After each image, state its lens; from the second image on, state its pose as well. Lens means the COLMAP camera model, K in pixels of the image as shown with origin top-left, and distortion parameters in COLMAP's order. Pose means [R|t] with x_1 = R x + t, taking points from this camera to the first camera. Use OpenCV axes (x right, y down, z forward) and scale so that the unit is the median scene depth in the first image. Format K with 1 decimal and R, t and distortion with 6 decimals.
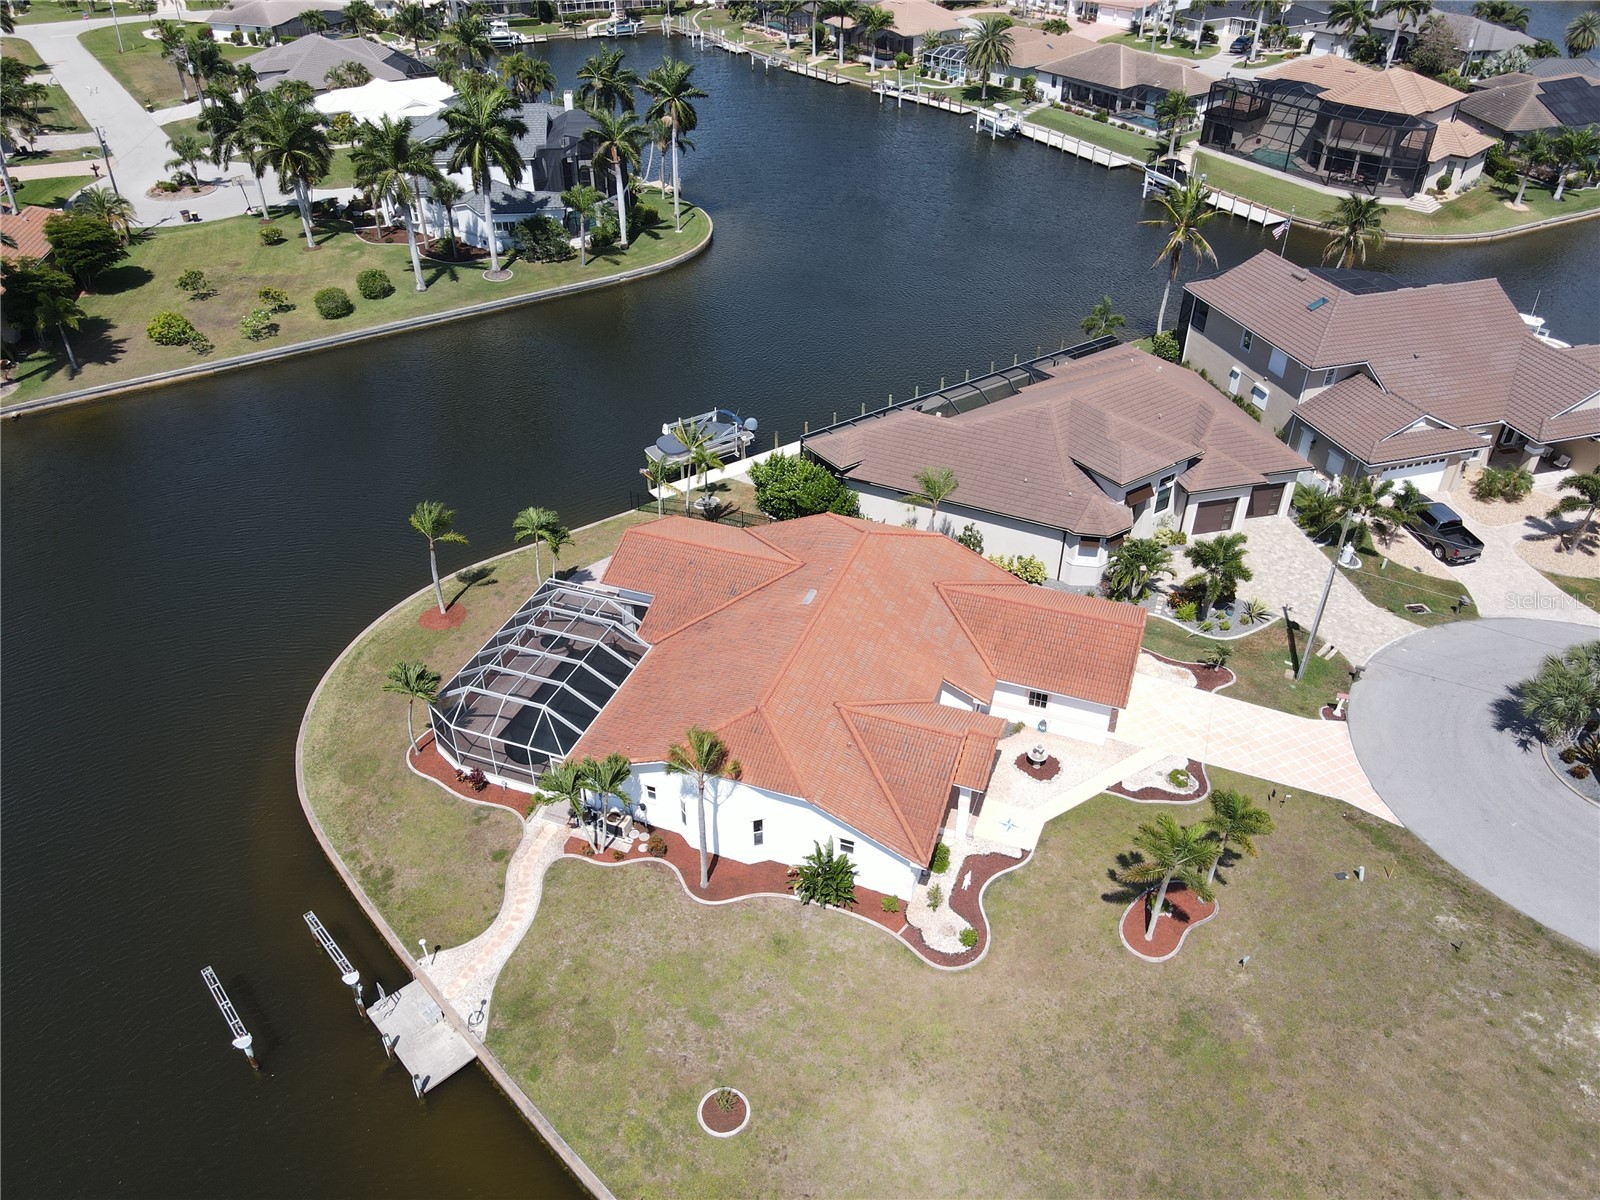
lens RADIAL K [[1171.9, 0, 800.0], [0, 1171.9, 600.0], [0, 0, 1]] dist [0.010917, 0.005332]
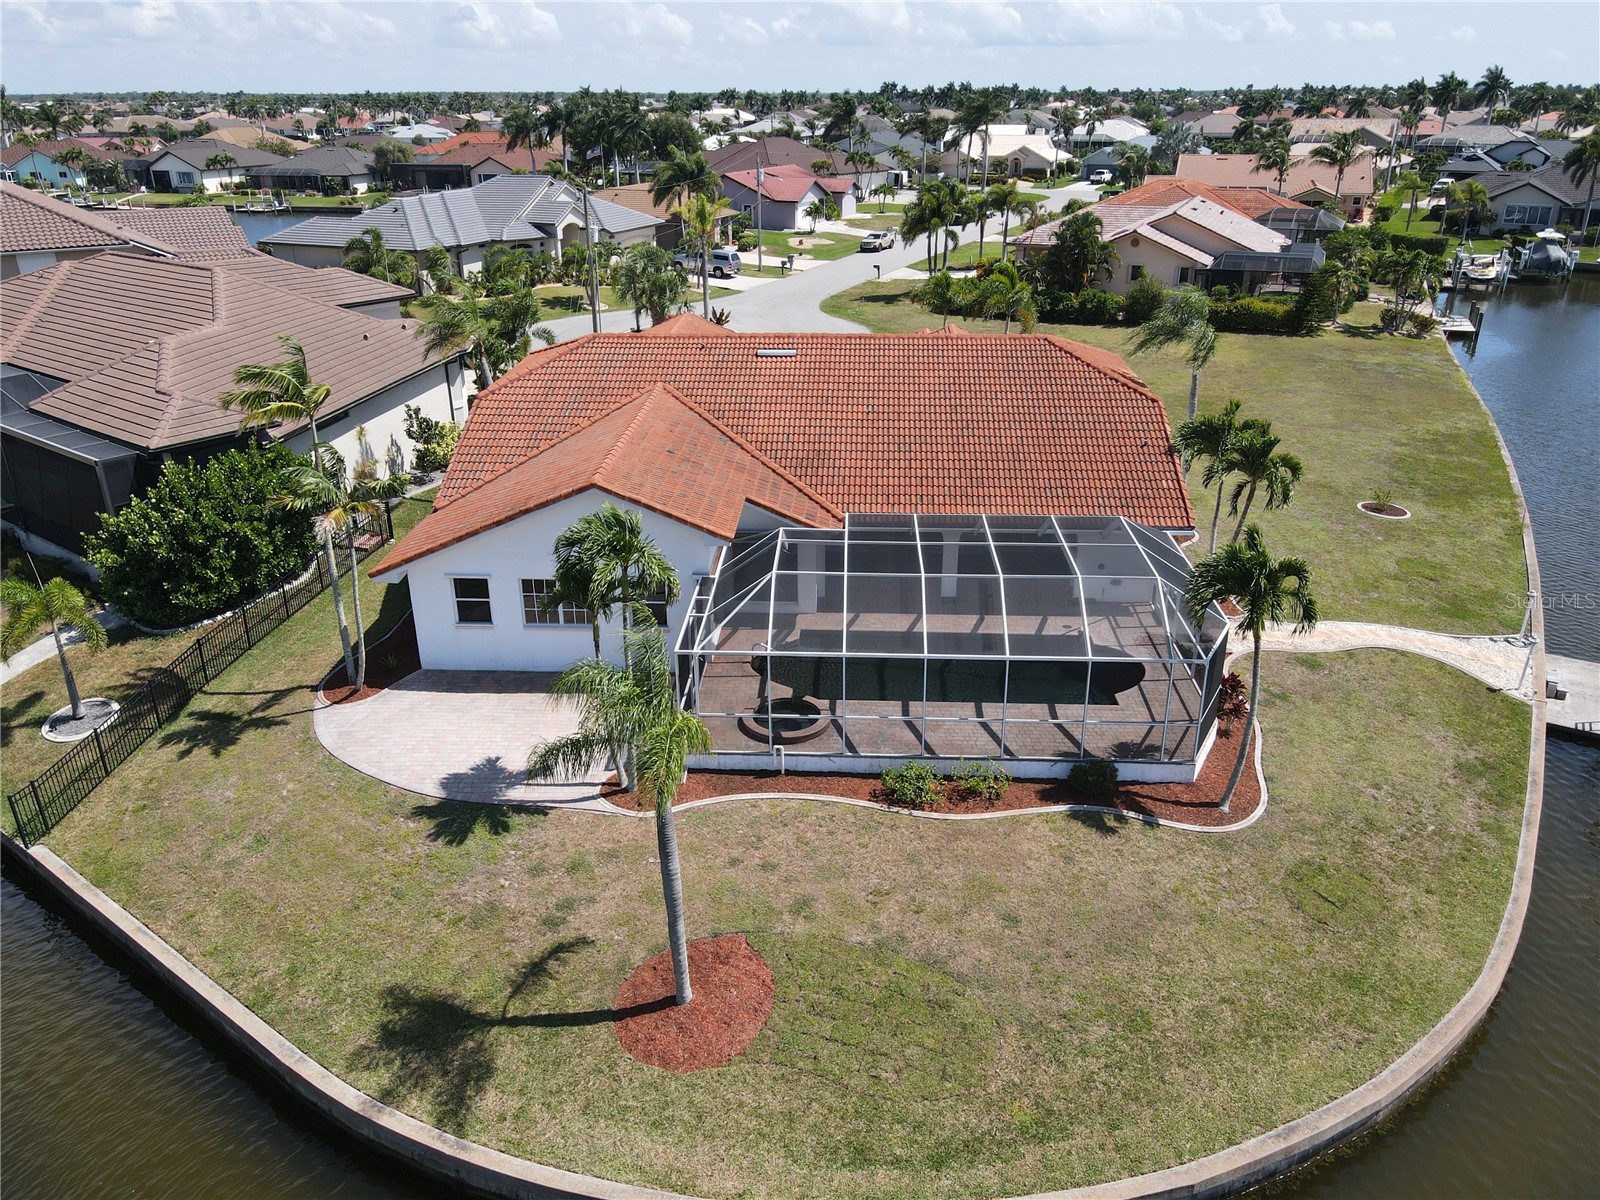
lens RADIAL K [[1175.1, 0, 797.7], [0, 1175.1, 601.6], [0, 0, 1]] dist [-0.004975, 0.028337]
pose [[-0.296839, -0.378129, 0.876872, -0.624427], [0.558544, 0.676051, 0.480608, -0.217670], [-0.774542, 0.632435, 0.010523, 1.056040]]
